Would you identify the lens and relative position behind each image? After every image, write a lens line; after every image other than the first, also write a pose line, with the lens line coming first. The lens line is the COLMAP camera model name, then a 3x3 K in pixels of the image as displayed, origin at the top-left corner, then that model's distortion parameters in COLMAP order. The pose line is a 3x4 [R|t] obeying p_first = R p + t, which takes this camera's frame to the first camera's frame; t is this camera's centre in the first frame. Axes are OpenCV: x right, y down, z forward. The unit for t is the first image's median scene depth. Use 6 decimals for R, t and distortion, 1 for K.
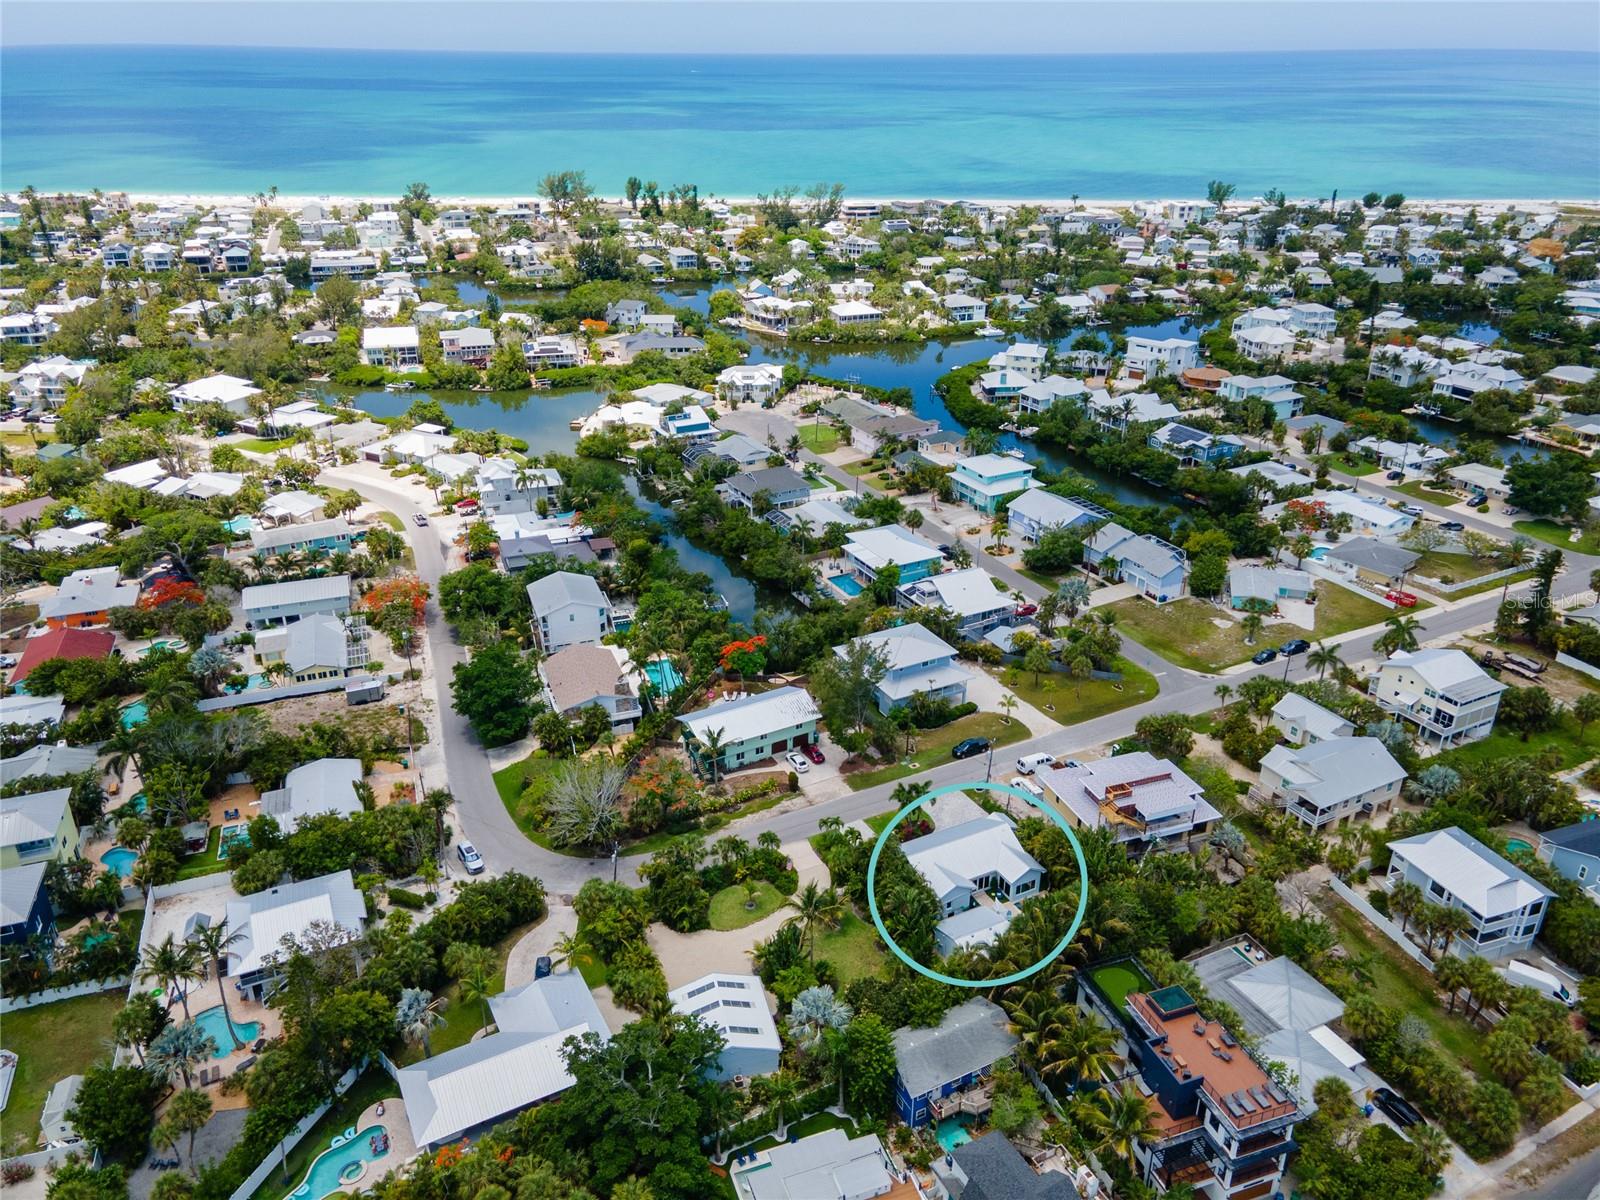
lens RADIAL K [[1164.6, 0, 796.0], [0, 1164.6, 596.9], [0, 0, 1]] dist [0.029526, 0.029114]
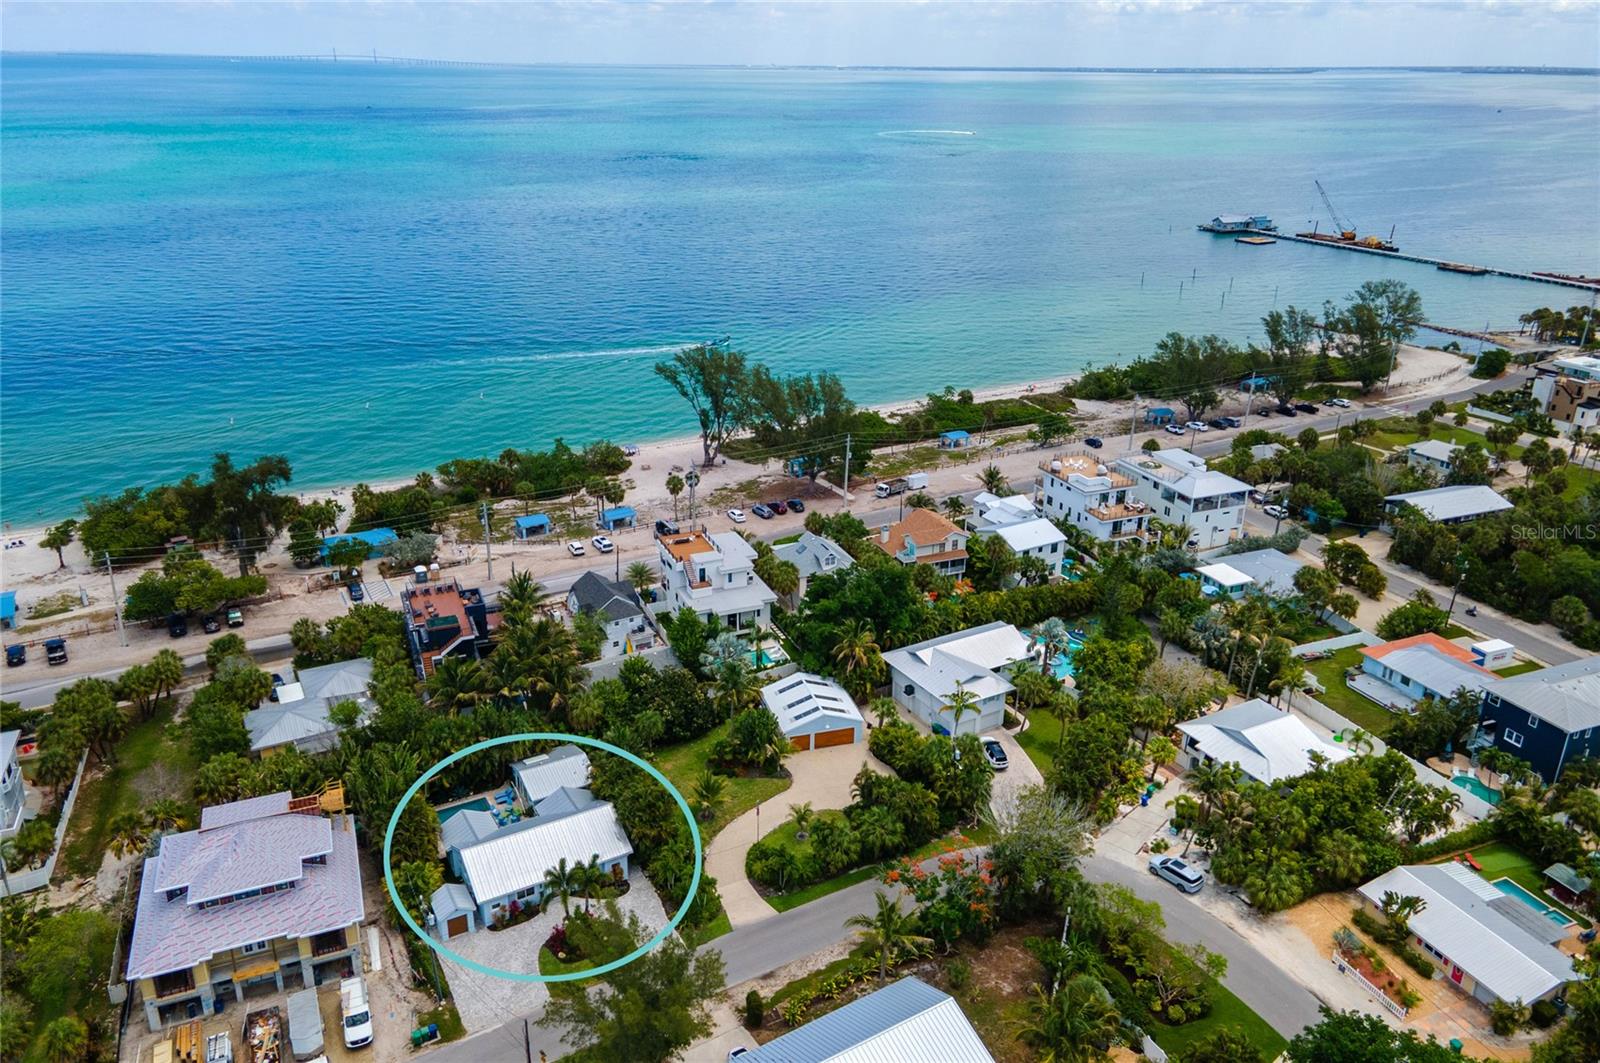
lens RADIAL K [[1165.2, 0, 791.0], [0, 1165.2, 525.8], [0, 0, 1]] dist [0.031179, 0.029448]
pose [[-0.999040, 0.003990, -0.043615, 0.002617], [-0.028972, 0.686616, 0.726443, -0.257922], [0.032845, 0.727009, -0.685842, 0.727777]]
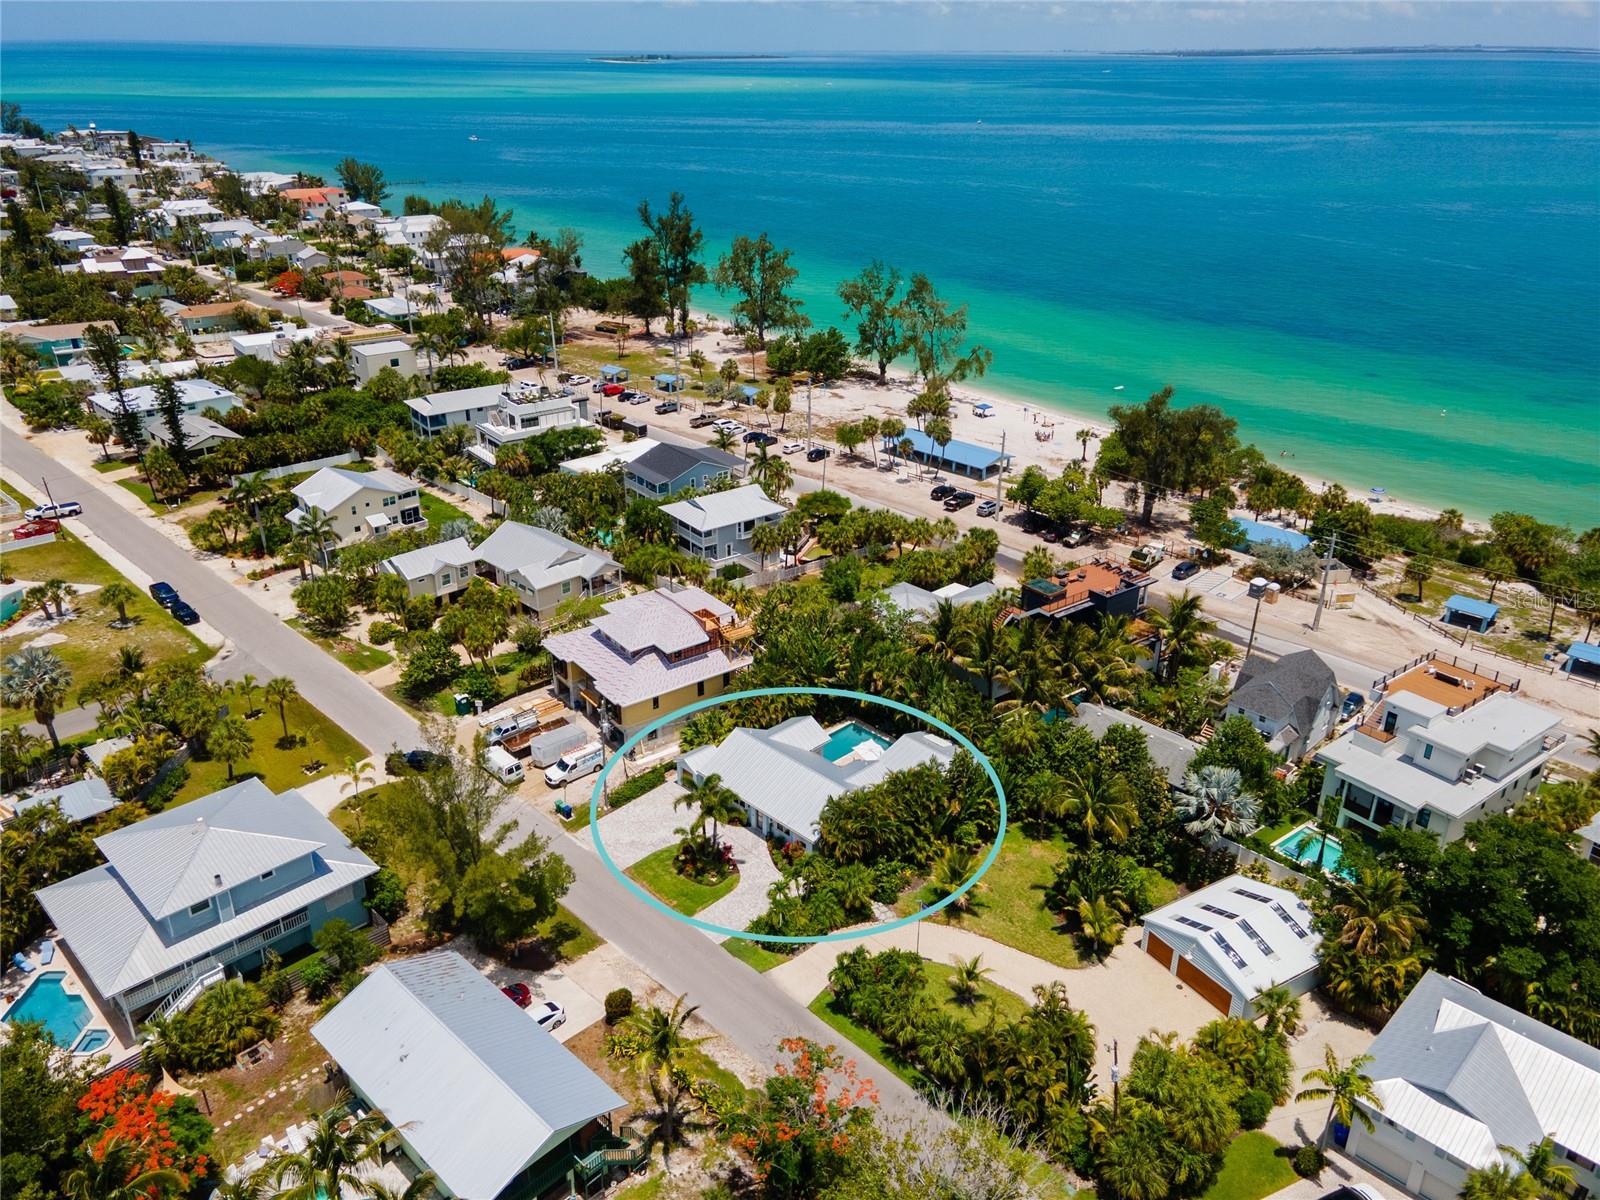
lens RADIAL K [[1186.3, 0, 792.3], [0, 1186.3, 597.0], [0, 0, 1]] dist [0.027099, 0.031945]
pose [[-0.287610, -0.406392, 0.867252, -0.236867], [0.400216, 0.771666, 0.494326, -0.120408], [-0.870119, 0.489261, -0.059294, 0.520998]]
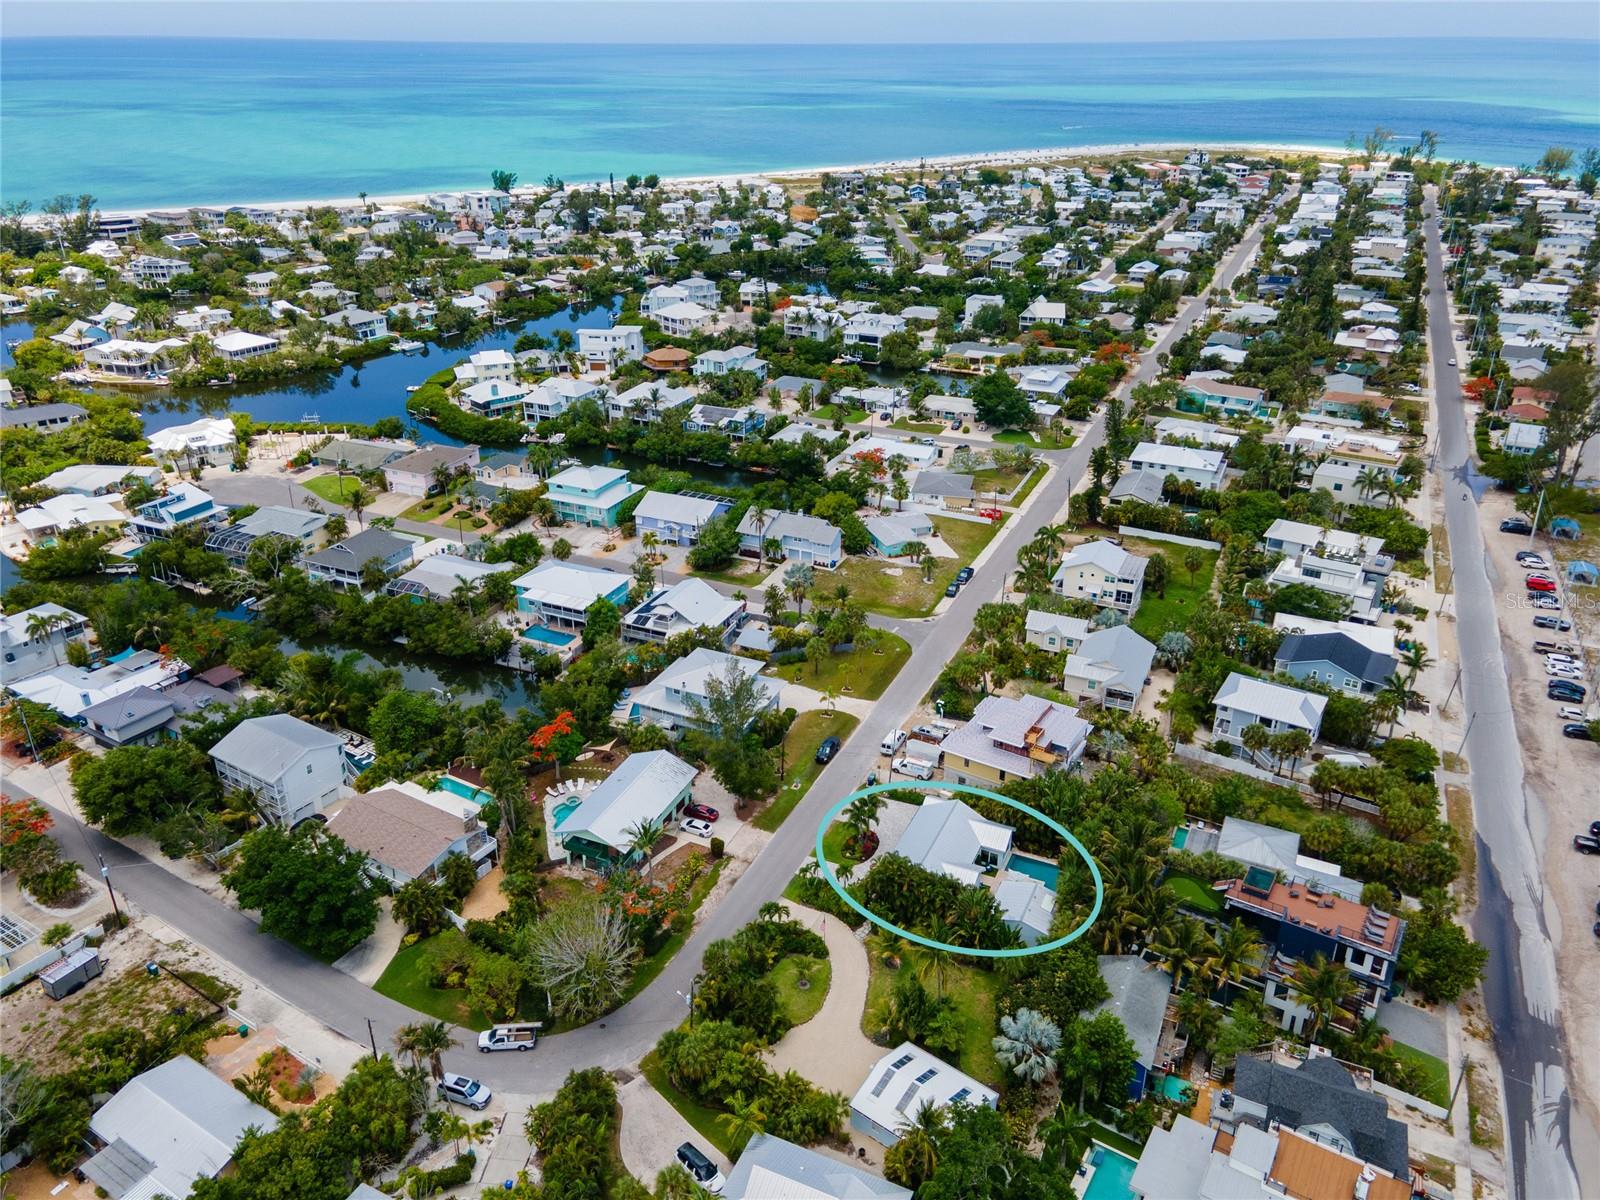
lens RADIAL K [[1186.3, 0, 792.3], [0, 1186.3, 597.0], [0, 0, 1]] dist [0.027099, 0.031945]
pose [[0.795332, -0.260036, 0.547566, -0.243334], [0.259371, 0.962432, 0.080321, -0.051961], [-0.547881, 0.078141, 0.832899, 0.109328]]
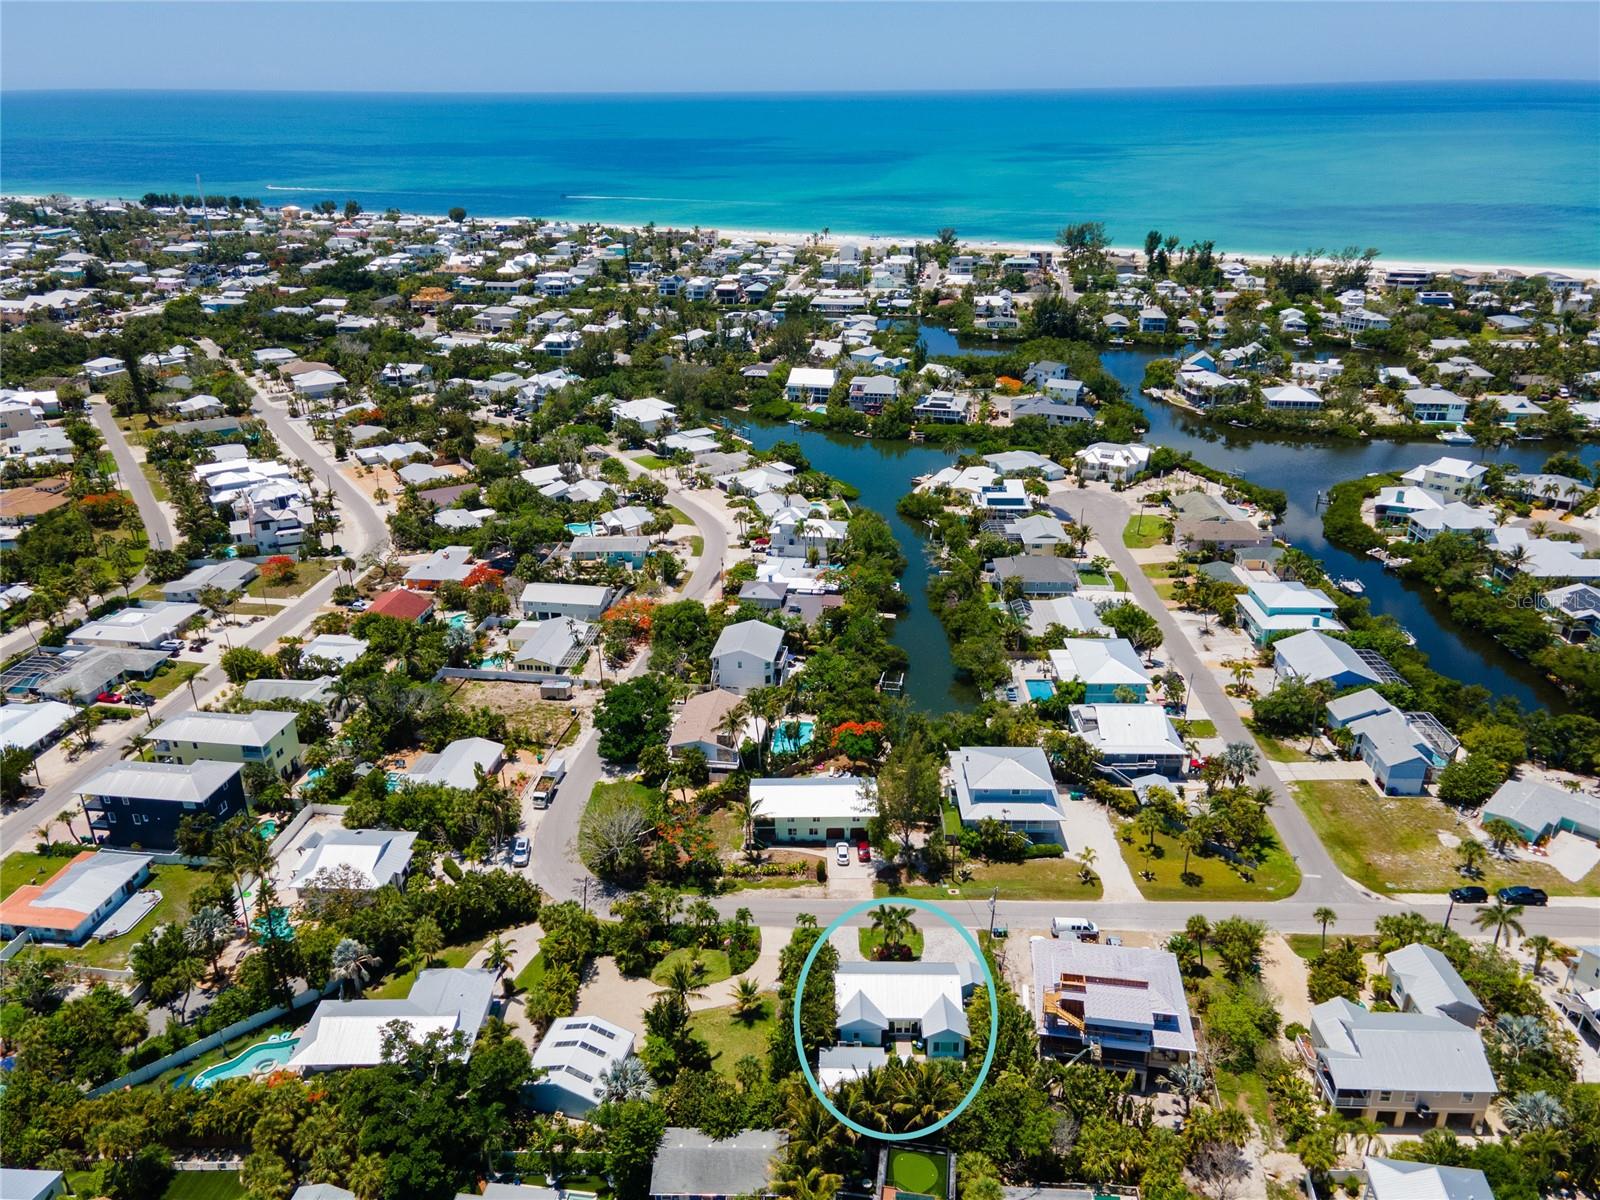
lens RADIAL K [[1164.6, 0, 796.0], [0, 1164.6, 596.9], [0, 0, 1]] dist [0.029526, 0.029114]
pose [[0.875860, 0.186188, -0.445200, 0.230730], [-0.197097, 0.980134, 0.022148, -0.055885], [0.440480, 0.068349, 0.895157, 0.034727]]
